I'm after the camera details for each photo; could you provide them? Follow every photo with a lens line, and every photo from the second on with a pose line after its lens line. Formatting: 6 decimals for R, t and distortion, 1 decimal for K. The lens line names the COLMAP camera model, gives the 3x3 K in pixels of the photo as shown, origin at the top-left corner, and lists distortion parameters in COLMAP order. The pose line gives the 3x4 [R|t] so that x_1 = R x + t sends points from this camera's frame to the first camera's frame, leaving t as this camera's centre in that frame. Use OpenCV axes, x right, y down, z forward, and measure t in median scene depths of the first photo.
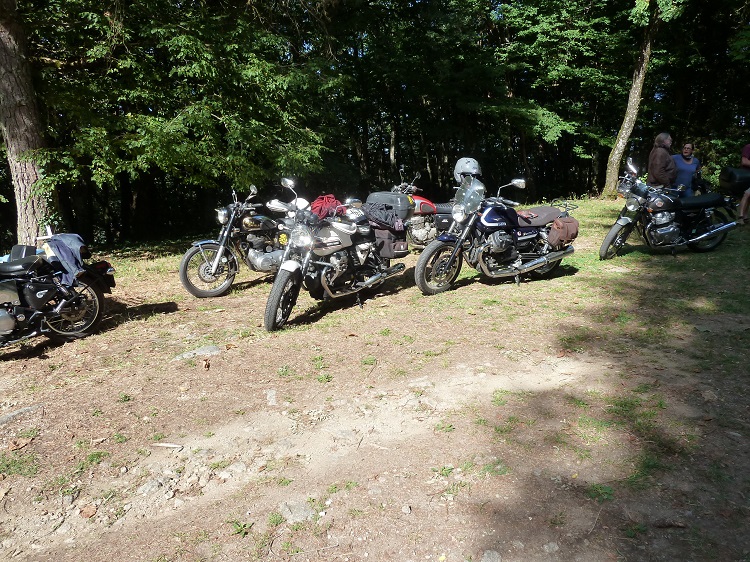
lens RADIAL K [[557.7, 0, 375.0], [0, 557.7, 281.0], [0, 0, 1]] dist [-0.032708, -0.001504]
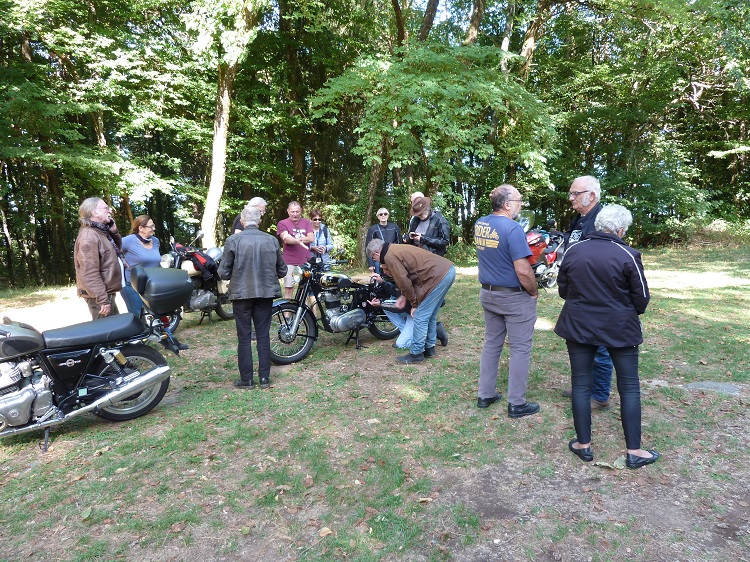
lens RADIAL K [[557.7, 0, 375.0], [0, 557.7, 281.0], [0, 0, 1]] dist [-0.032708, -0.001504]
pose [[0.858288, -0.034238, 0.512026, 0.810602], [0.085211, 0.993429, -0.076408, -0.191872], [-0.506045, 0.109211, 0.855565, 0.610360]]
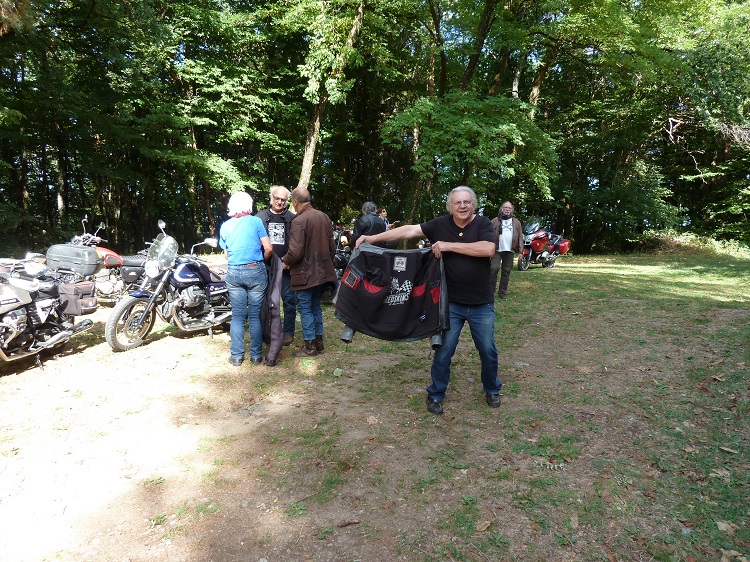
lens RADIAL K [[557.7, 0, 375.0], [0, 557.7, 281.0], [0, 0, 1]] dist [-0.032708, -0.001504]
pose [[0.850994, 0.005121, 0.525150, -0.032648], [0.040158, 0.996390, -0.074791, -0.007993], [-0.523638, 0.084736, 0.847717, -0.061980]]
